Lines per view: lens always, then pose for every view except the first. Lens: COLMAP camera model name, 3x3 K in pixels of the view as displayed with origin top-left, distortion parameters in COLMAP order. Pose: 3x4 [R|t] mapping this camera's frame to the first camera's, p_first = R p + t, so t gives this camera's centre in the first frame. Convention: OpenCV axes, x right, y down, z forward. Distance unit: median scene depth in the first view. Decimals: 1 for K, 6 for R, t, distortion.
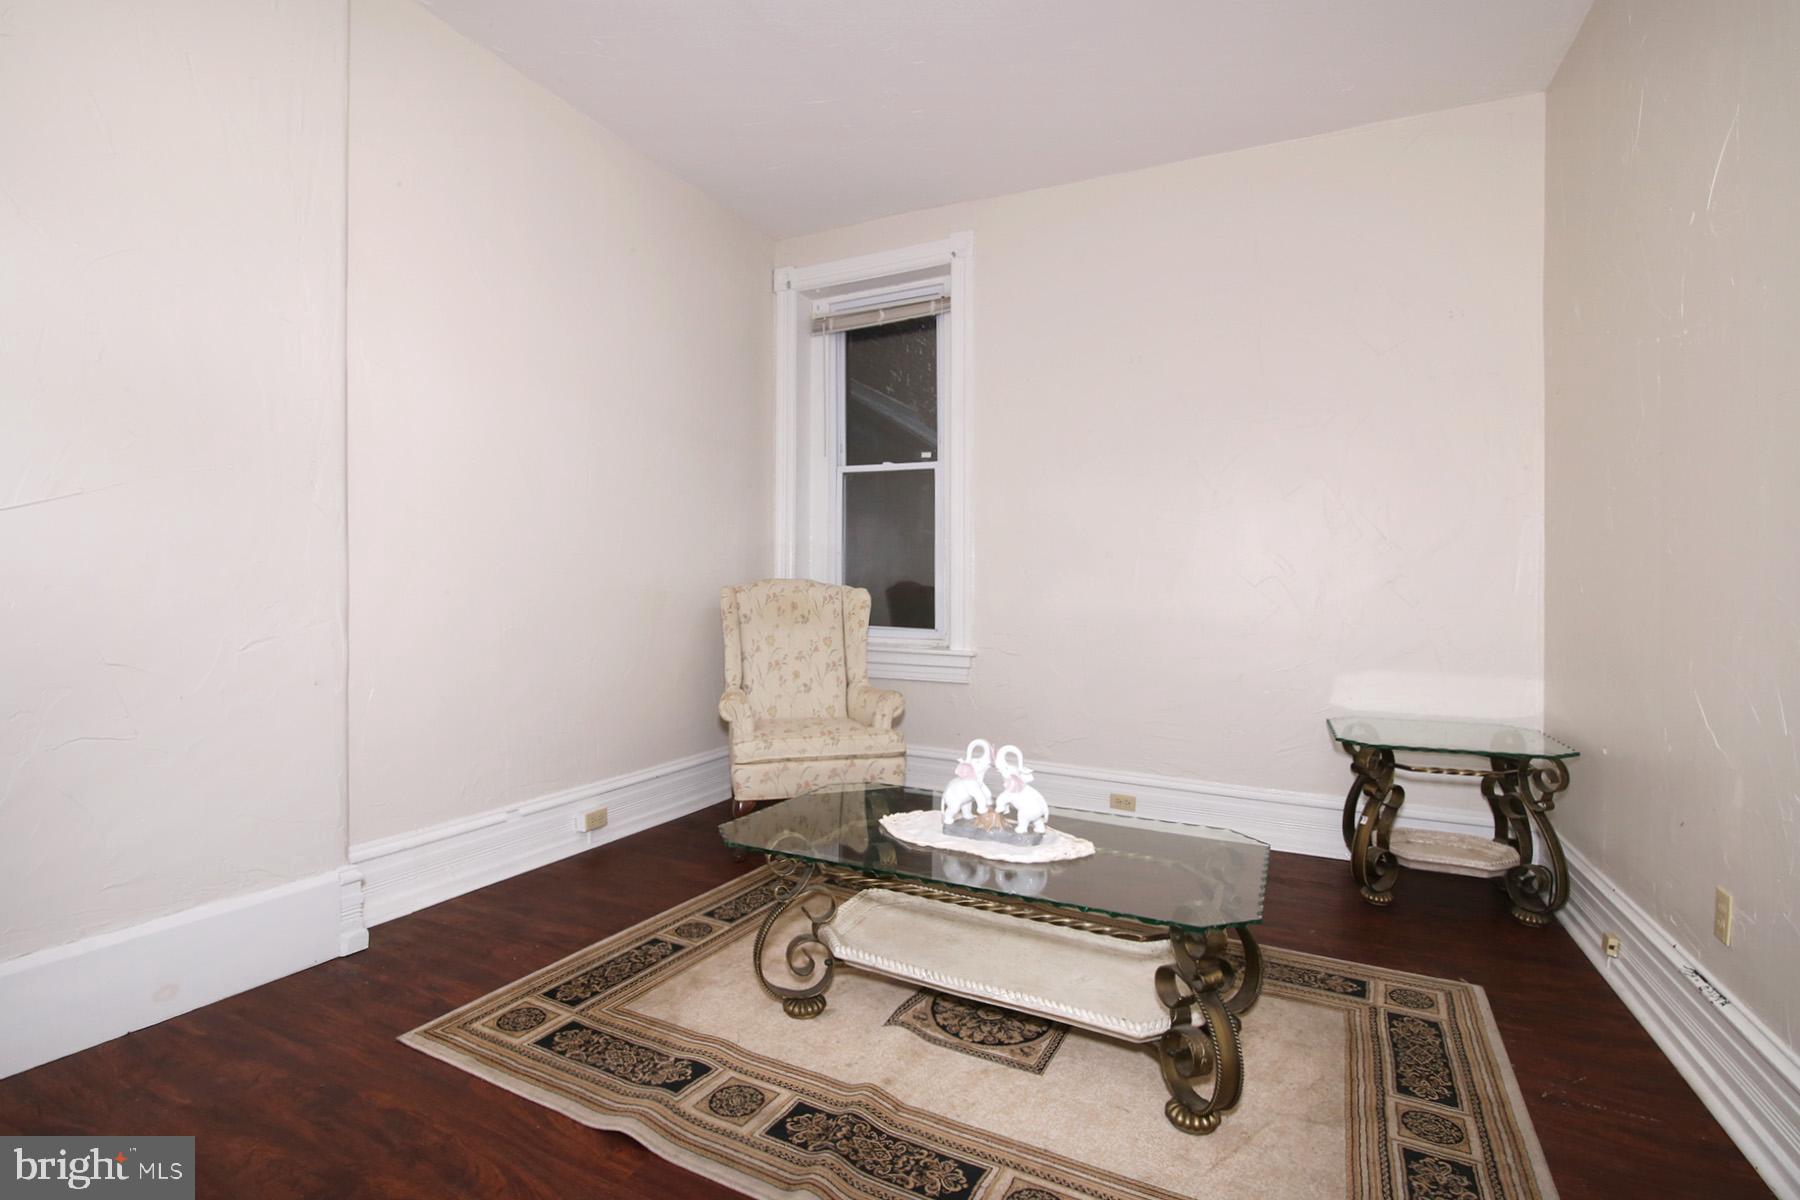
lens RADIAL K [[854.7, 0, 870.3], [0, 854.7, 598.8], [0, 0, 1]] dist [-0.025548, -0.000159]
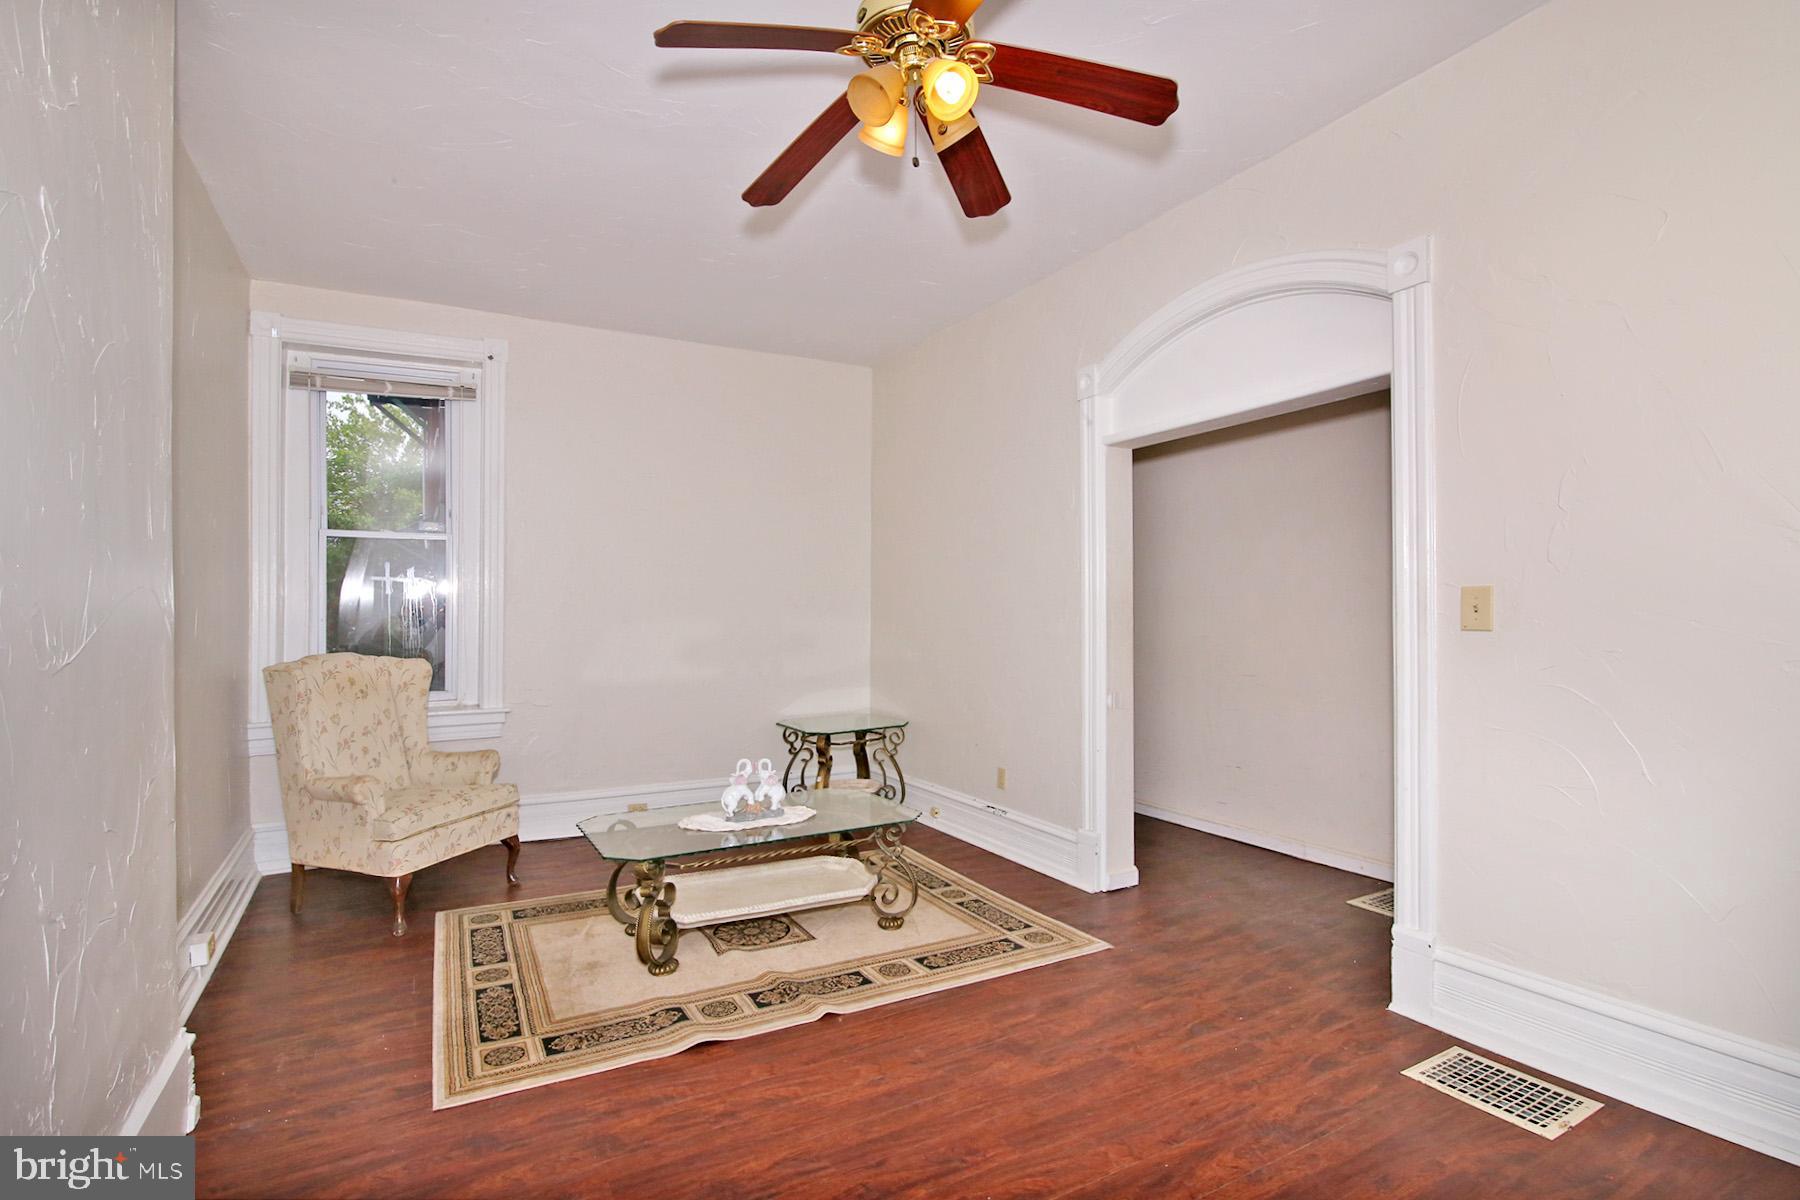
lens RADIAL K [[859.8, 0, 900.0], [0, 859.8, 600.0], [0, 0, 1]] dist [-0.003058, -0.000609]
pose [[0.561170, -0.013211, 0.827595, -0.831026], [0.030993, 0.999507, -0.005060, -0.091908], [-0.827120, 0.028489, 0.561303, -0.119773]]
